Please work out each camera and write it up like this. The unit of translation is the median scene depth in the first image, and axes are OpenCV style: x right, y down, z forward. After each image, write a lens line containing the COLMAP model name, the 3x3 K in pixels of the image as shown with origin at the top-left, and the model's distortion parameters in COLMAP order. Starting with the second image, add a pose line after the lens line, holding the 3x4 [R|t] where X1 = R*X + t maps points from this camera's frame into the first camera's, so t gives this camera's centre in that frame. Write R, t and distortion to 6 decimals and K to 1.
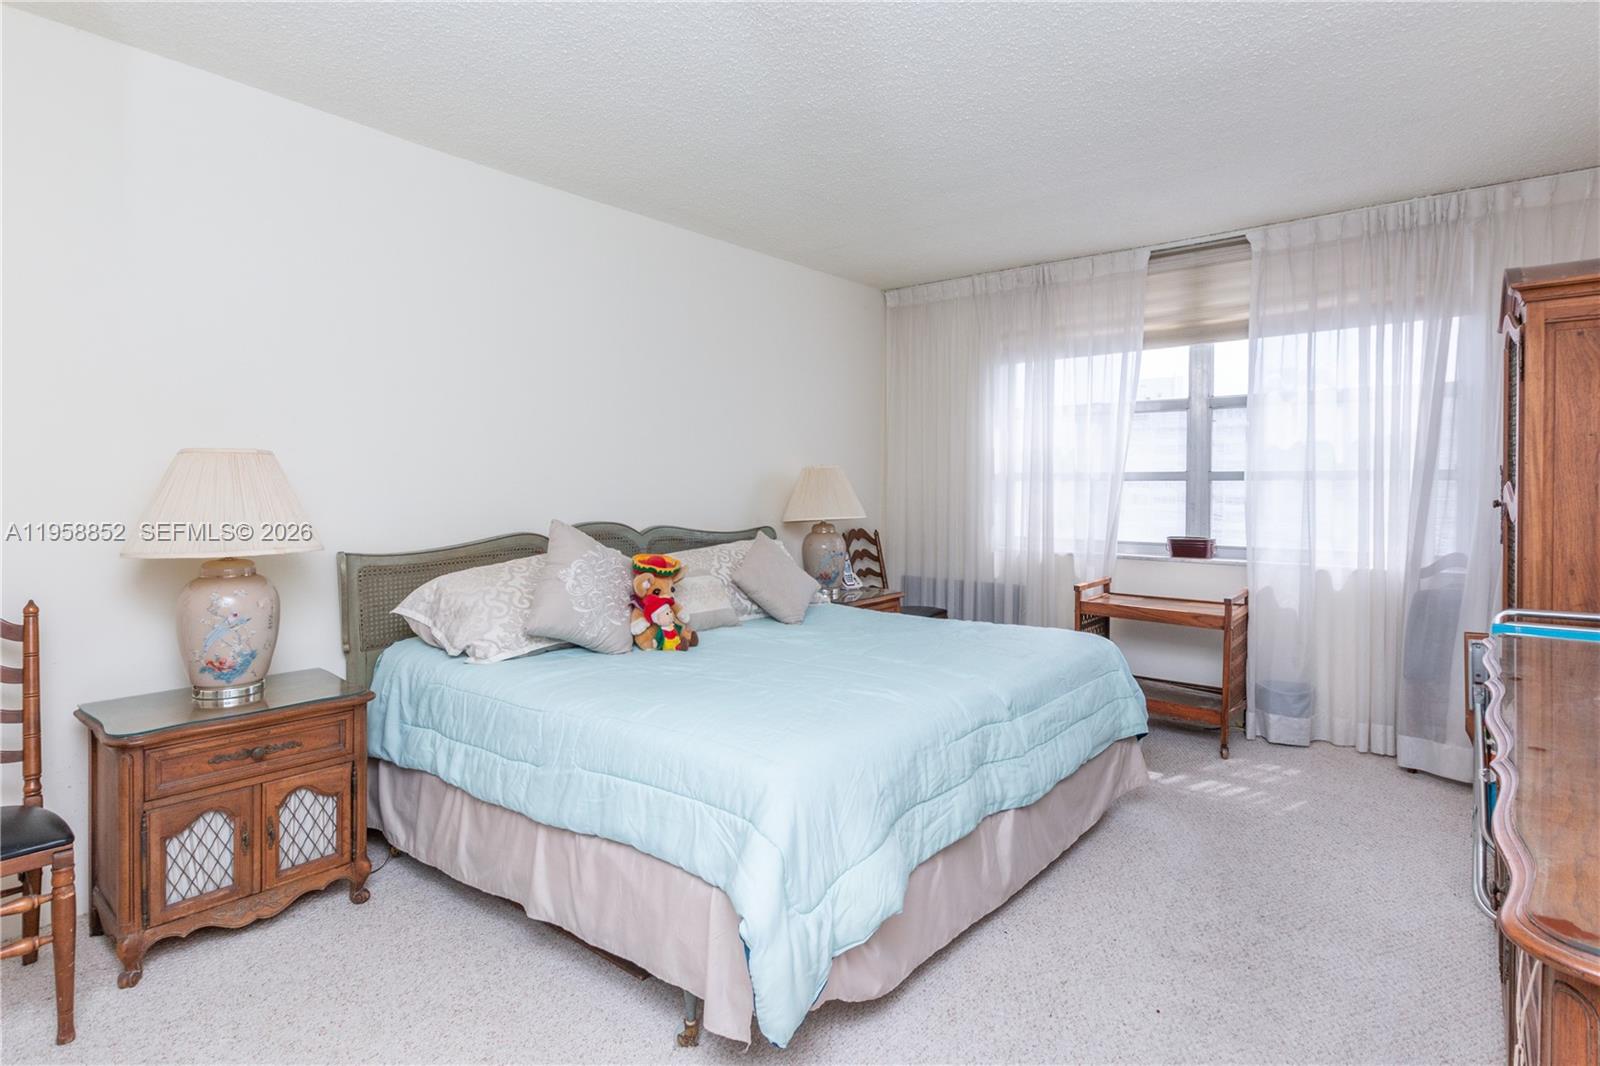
lens RADIAL K [[750.0, 0, 796.8], [0, 750.0, 488.4], [0, 0, 1]] dist [0.002901, 0.000159]
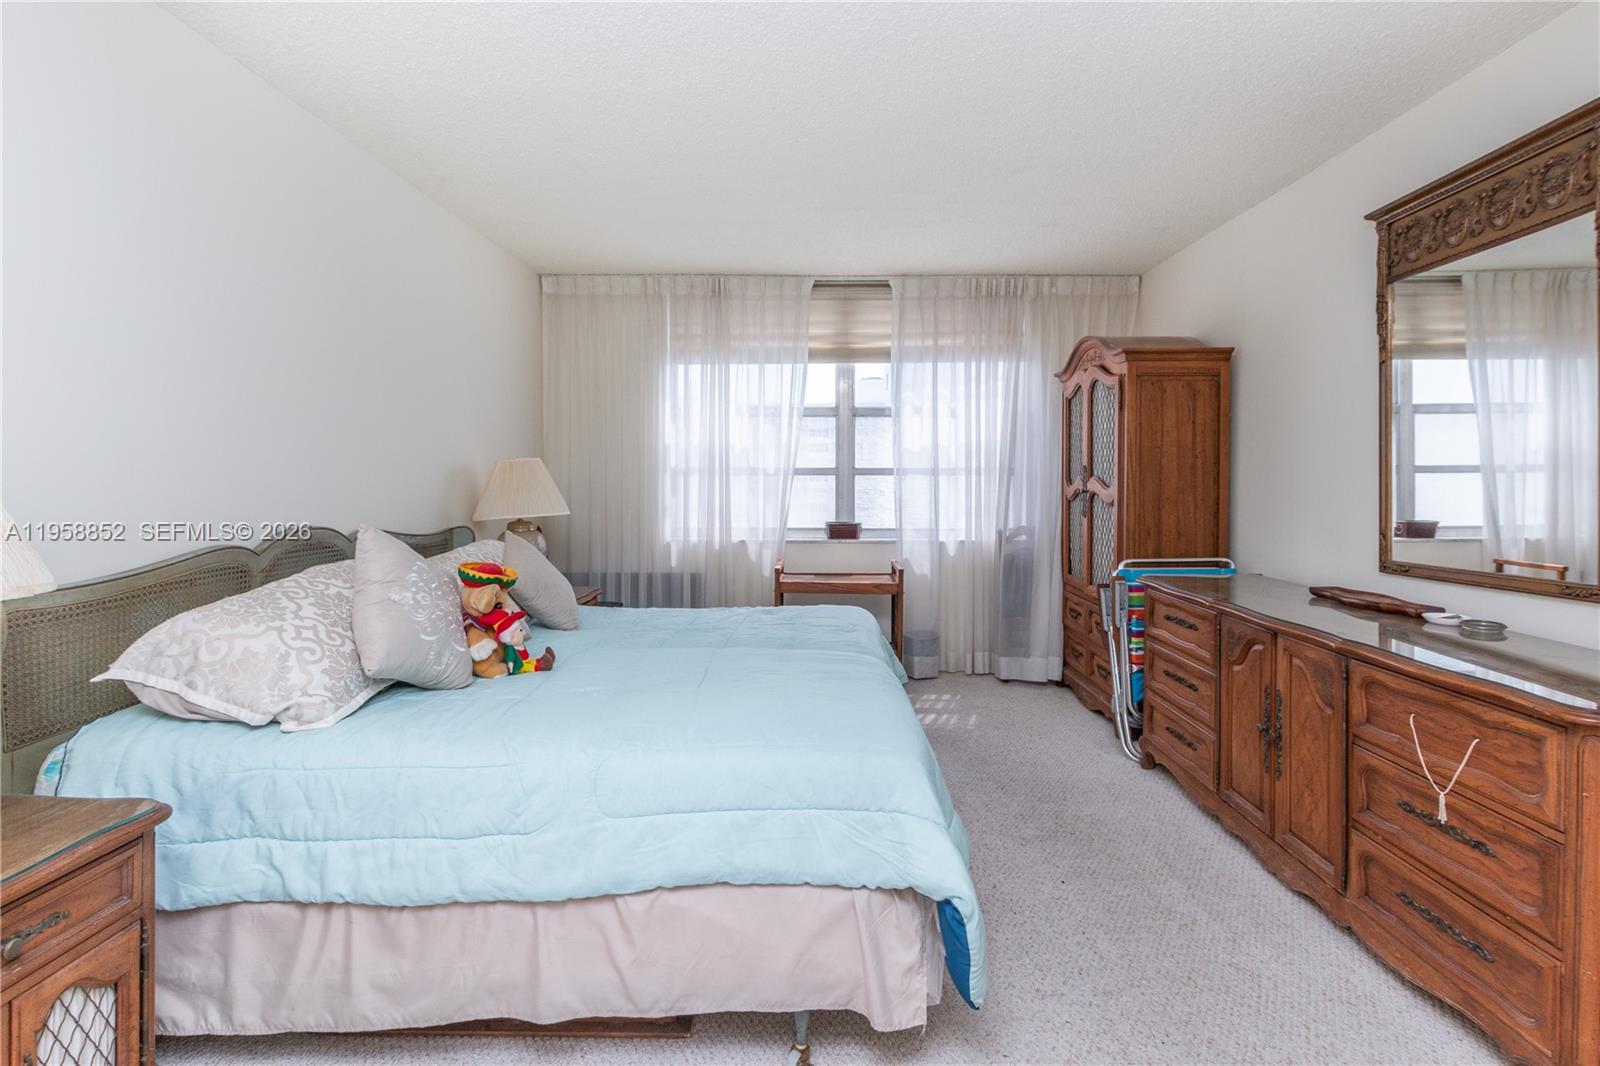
lens RADIAL K [[729.5, 0, 803.4], [0, 729.5, 481.6], [0, 0, 1]] dist [-0.001556, 0.000004]
pose [[0.814800, -0.002066, 0.579738, -0.237587], [0.002590, 0.999997, -0.000076, 0.000066], [-0.579736, 0.001563, 0.814803, 0.088488]]
